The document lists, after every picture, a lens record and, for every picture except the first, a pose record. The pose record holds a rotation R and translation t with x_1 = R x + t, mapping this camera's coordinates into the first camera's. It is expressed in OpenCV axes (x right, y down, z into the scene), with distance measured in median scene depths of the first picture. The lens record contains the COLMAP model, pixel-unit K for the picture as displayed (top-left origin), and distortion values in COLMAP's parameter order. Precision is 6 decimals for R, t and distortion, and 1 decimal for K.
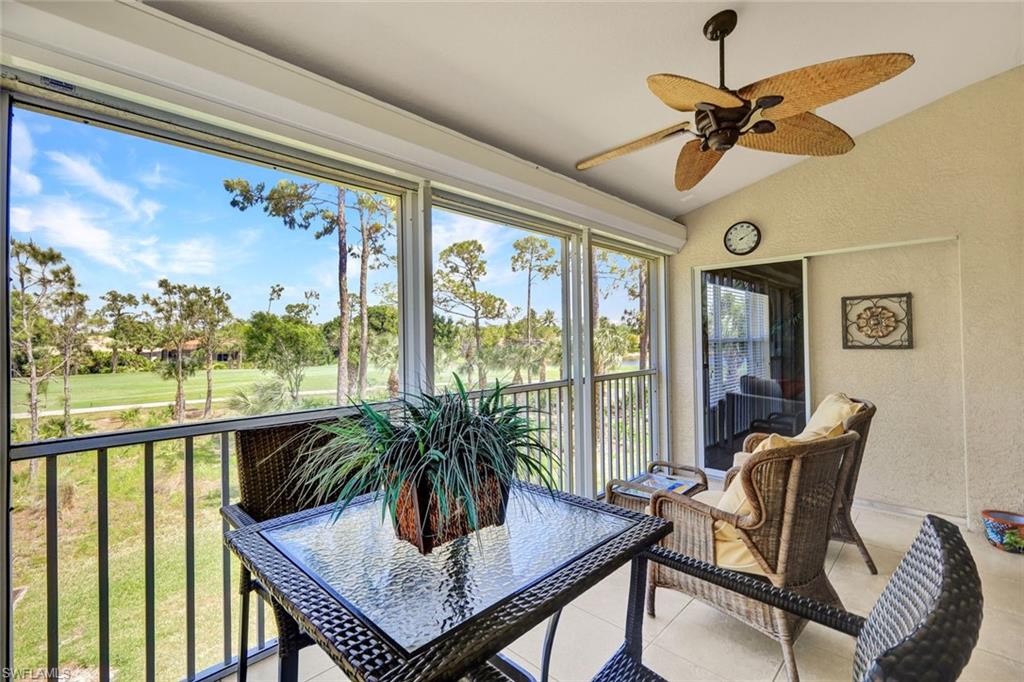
lens RADIAL K [[453.6, 0, 517.5], [0, 453.6, 342.5], [0, 0, 1]] dist [0.015111, 0.000202]
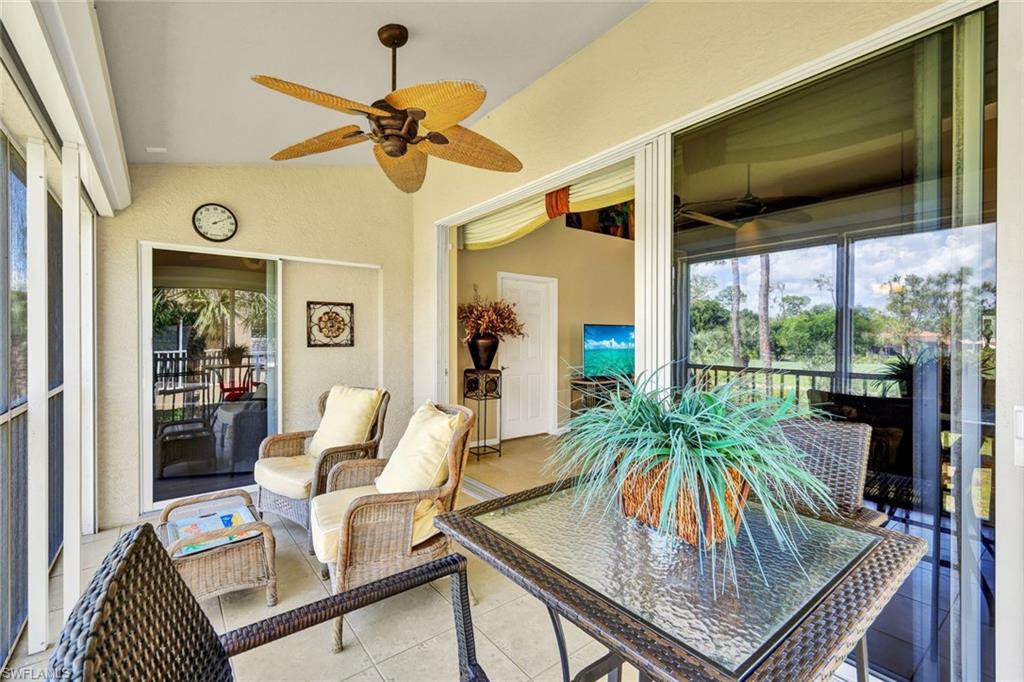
lens RADIAL K [[453.6, 0, 520.6], [0, 453.6, 338.2], [0, 0, 1]] dist [0.015111, 0.000202]
pose [[0.131663, 0.015332, 0.991176, -0.347093], [0.008201, 0.999829, -0.016555, 0.015484], [-0.991261, 0.010309, 0.131515, 0.350300]]
